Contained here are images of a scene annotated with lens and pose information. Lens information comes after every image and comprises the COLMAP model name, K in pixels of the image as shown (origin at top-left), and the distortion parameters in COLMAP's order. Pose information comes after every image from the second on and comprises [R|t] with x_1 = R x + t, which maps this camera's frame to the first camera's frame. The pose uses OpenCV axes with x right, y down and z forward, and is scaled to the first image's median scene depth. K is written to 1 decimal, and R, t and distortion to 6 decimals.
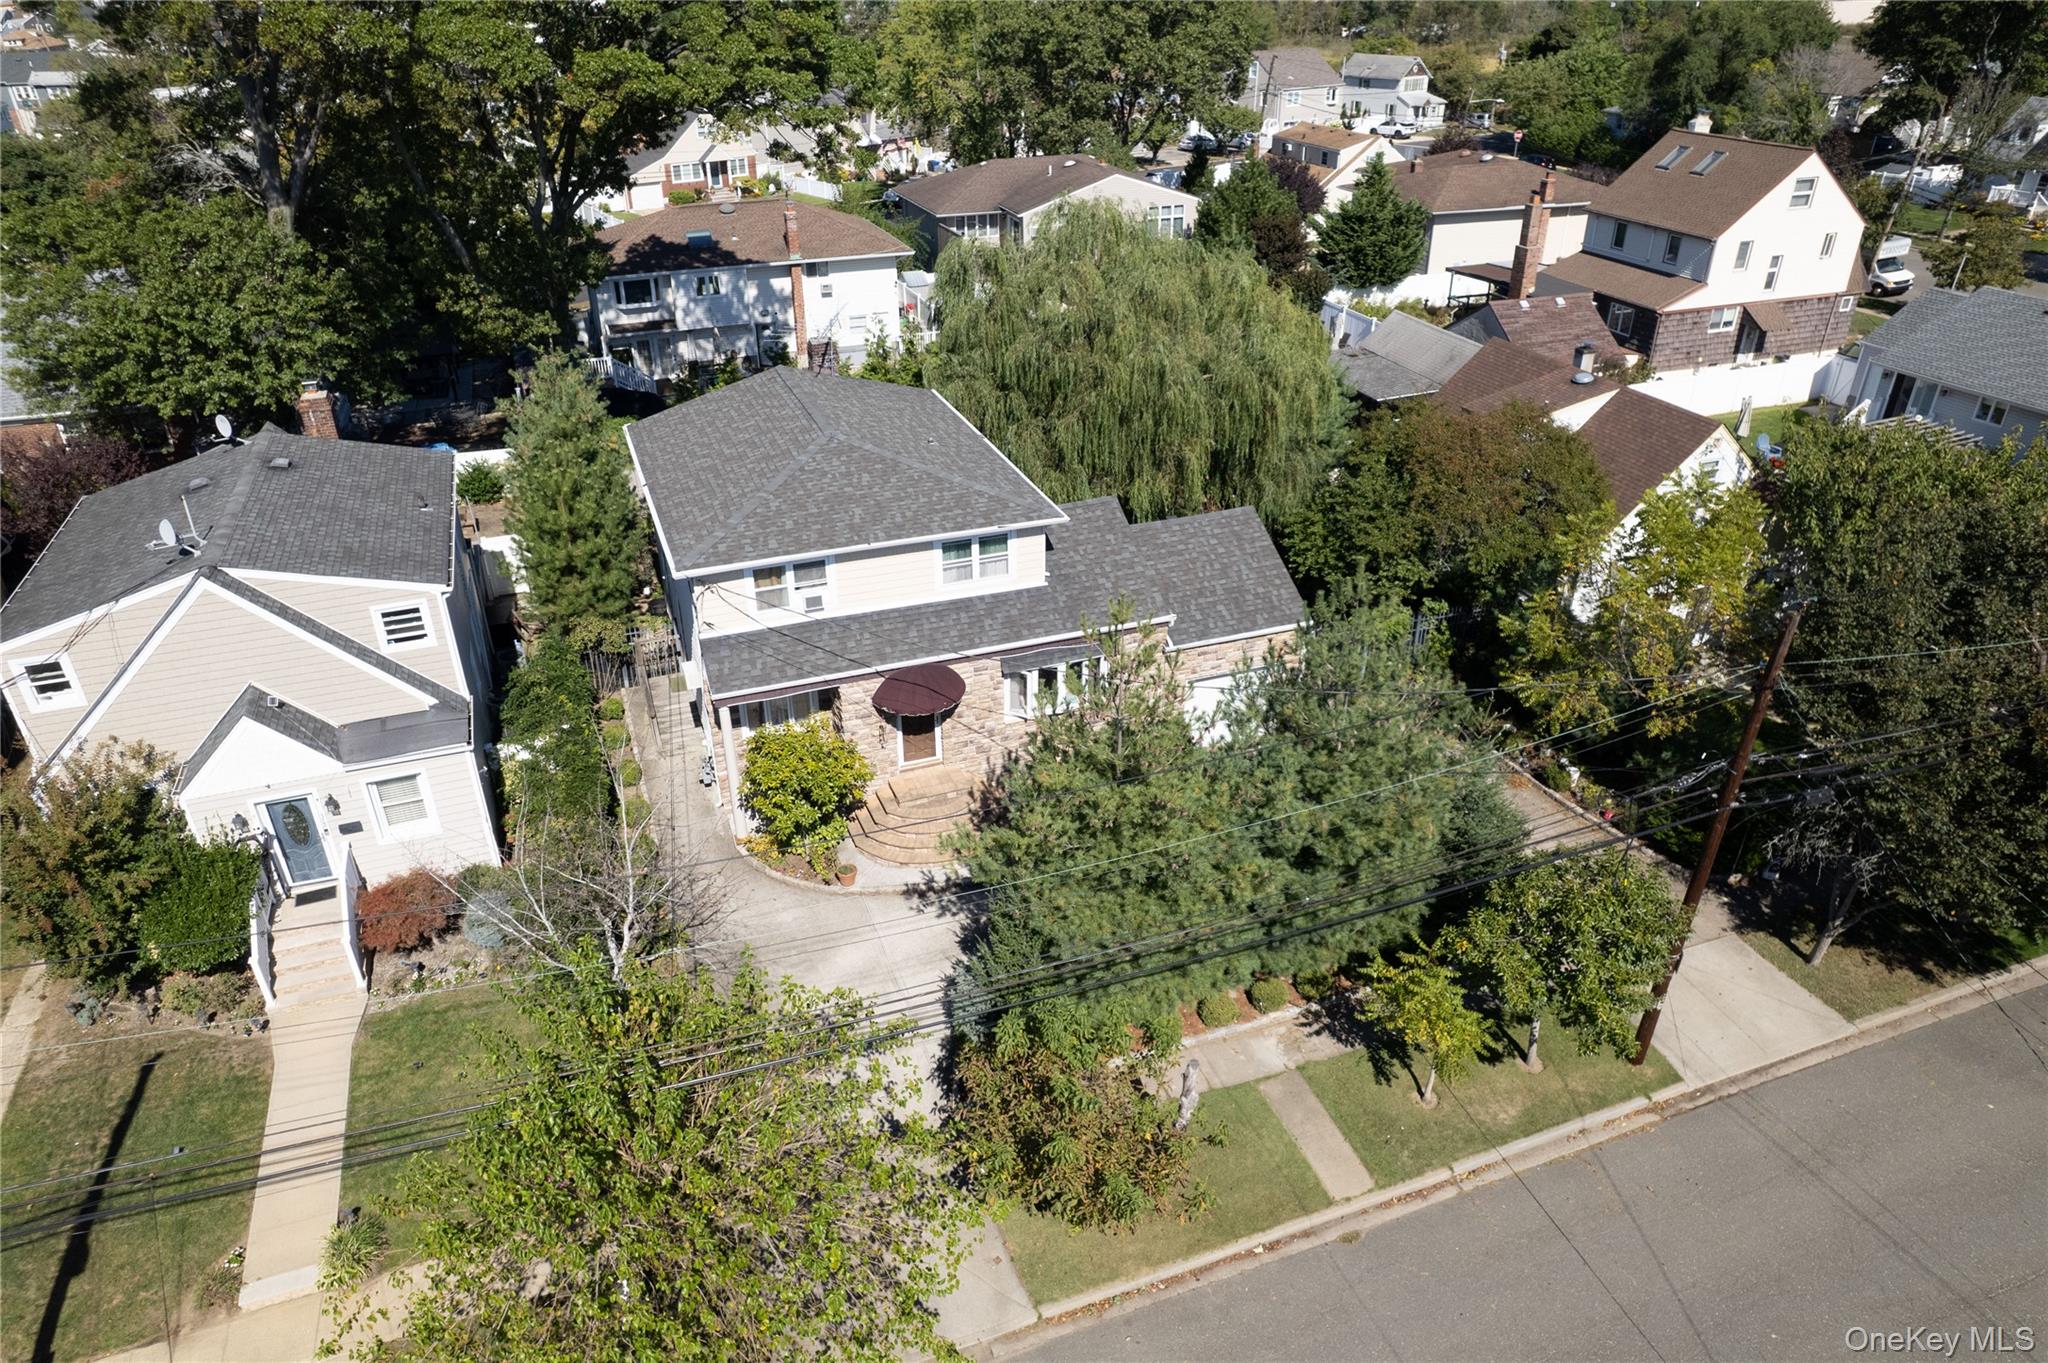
lens RADIAL K [[1314.0, 0, 1024.0], [0, 1314.0, 681.5], [0, 0, 1]] dist [-0.091242, 0.082725]
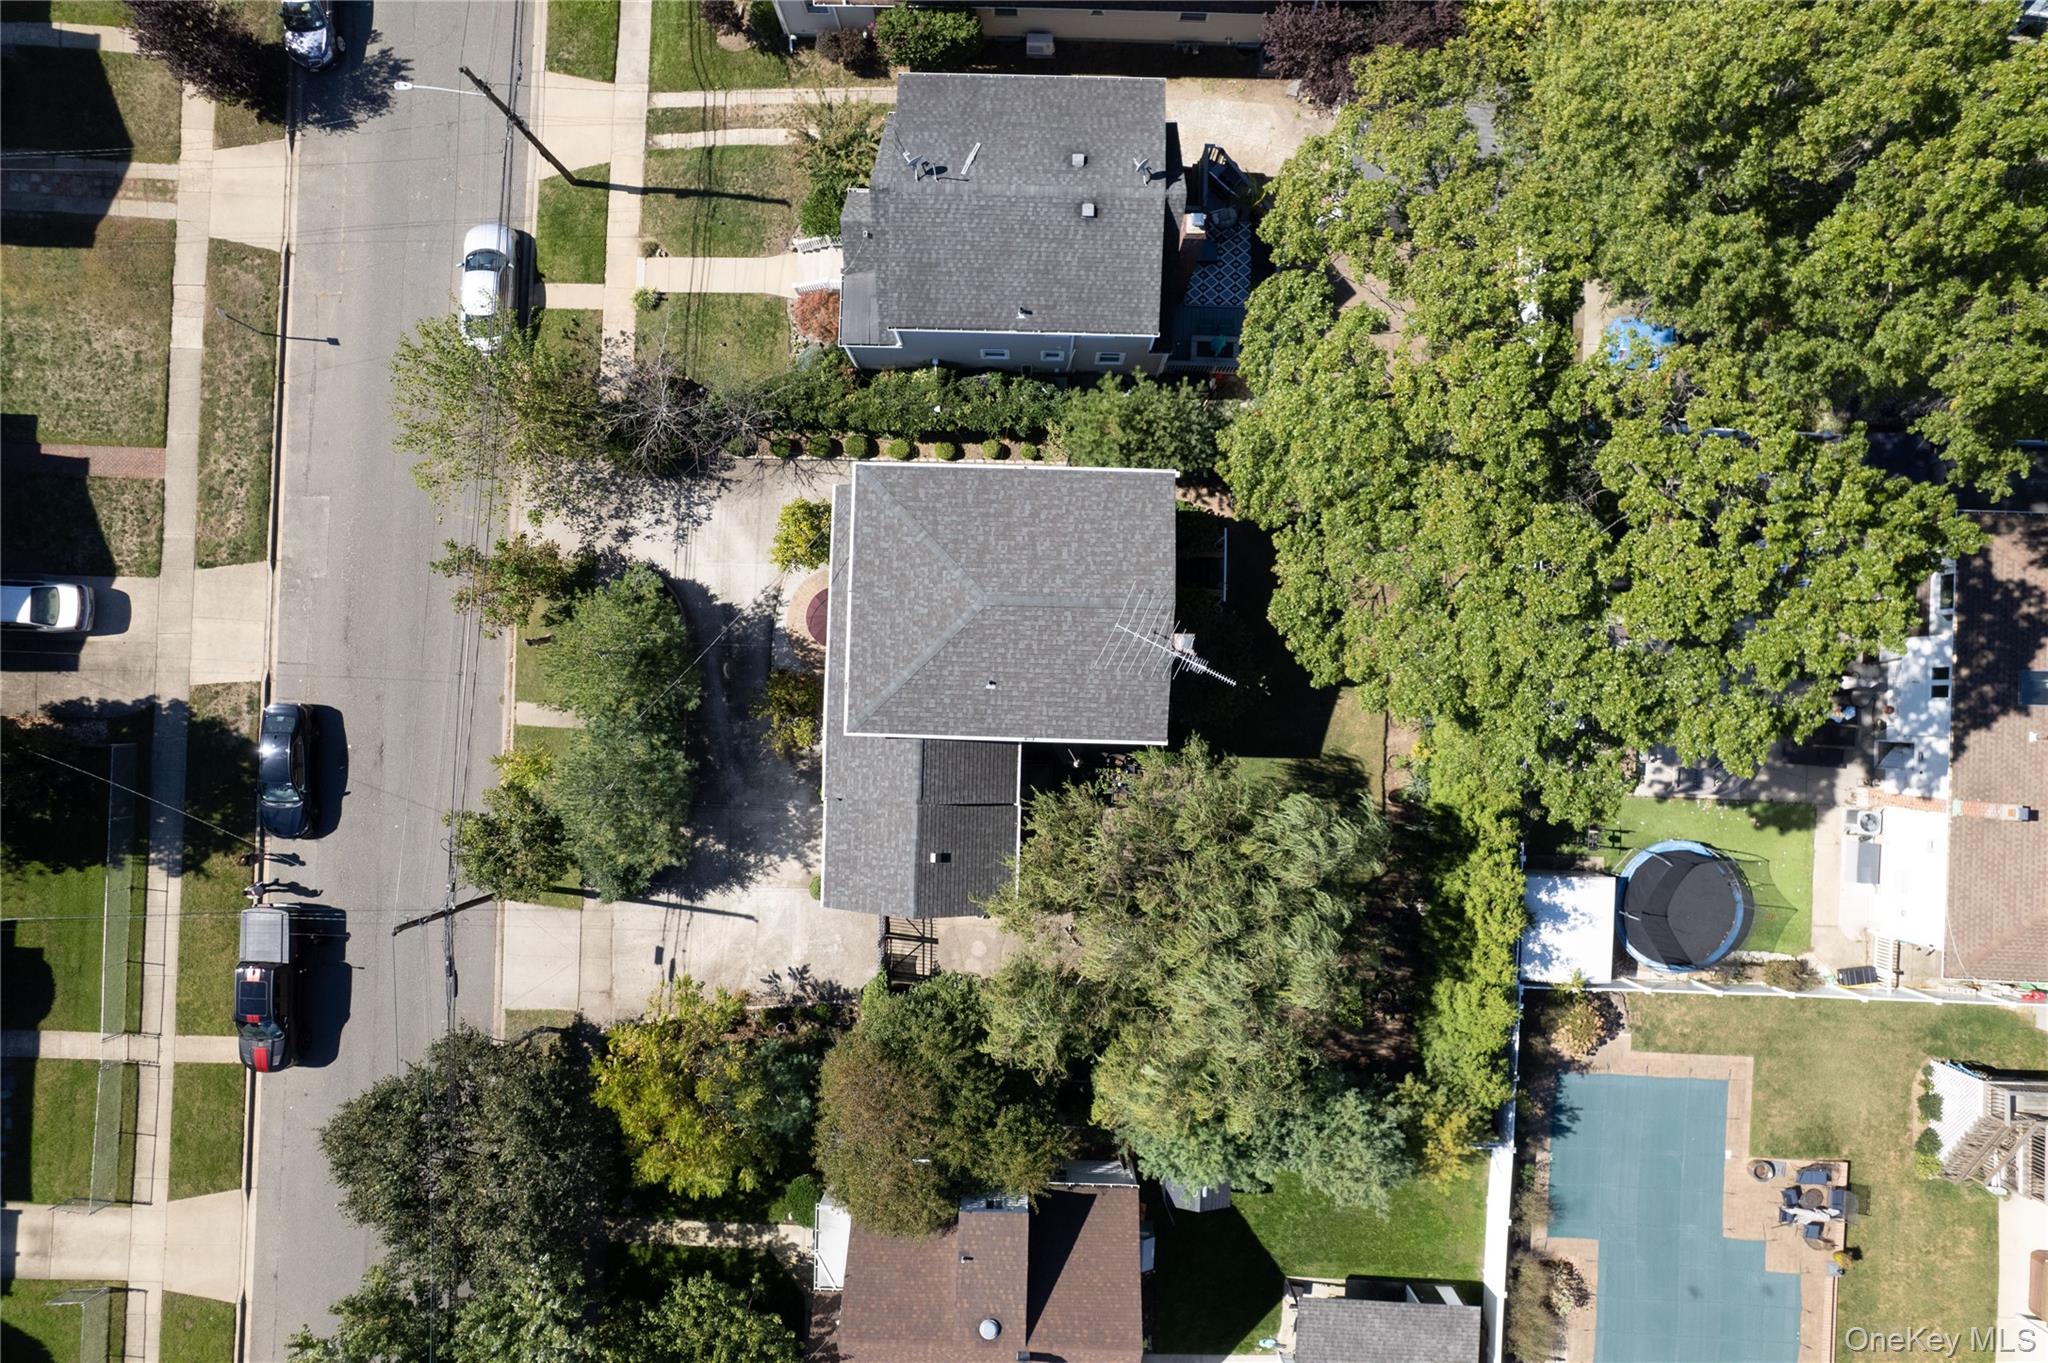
lens RADIAL K [[1314.0, 0, 1024.0], [0, 1314.0, 681.5], [0, 0, 1]] dist [-0.091242, 0.082725]
pose [[-0.375458, 0.926836, -0.002455, -0.072874], [-0.444575, -0.177770, 0.877924, -1.192094], [0.813255, 0.330716, 0.478793, 0.374752]]
